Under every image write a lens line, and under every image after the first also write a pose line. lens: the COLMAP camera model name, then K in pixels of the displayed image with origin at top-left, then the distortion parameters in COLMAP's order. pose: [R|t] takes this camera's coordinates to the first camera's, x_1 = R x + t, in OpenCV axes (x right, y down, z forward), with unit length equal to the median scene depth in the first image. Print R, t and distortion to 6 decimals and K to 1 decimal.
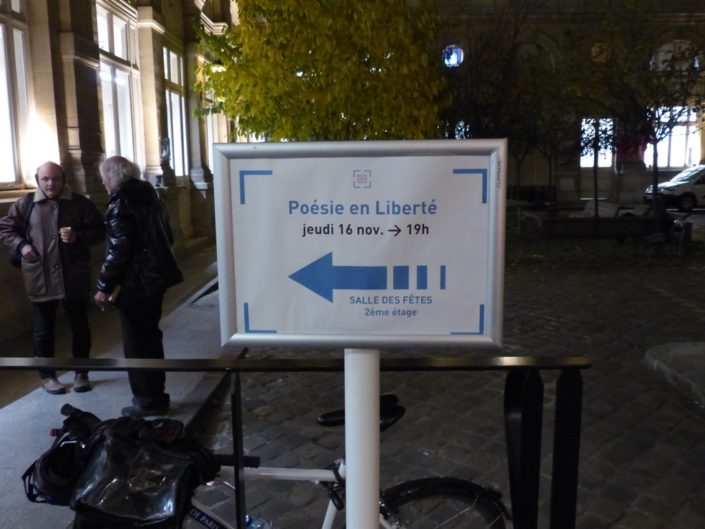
lens RADIAL K [[596.6, 0, 352.5], [0, 596.6, 264.5], [0, 0, 1]] dist [-0.000483, 0.000540]
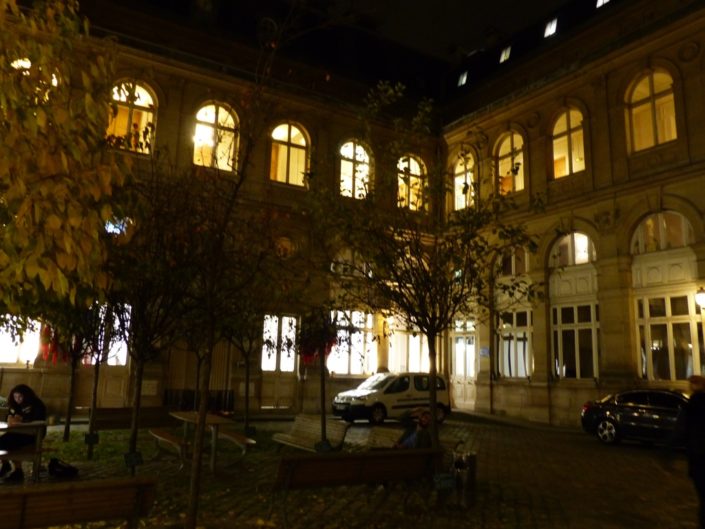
lens RADIAL K [[596.6, 0, 352.5], [0, 596.6, 264.5], [0, 0, 1]] dist [-0.000483, 0.000540]
pose [[0.849900, 0.137309, 0.508739, 0.030026], [0.039598, 0.946081, -0.321501, -0.024303], [-0.525453, 0.293389, 0.798637, 0.194054]]
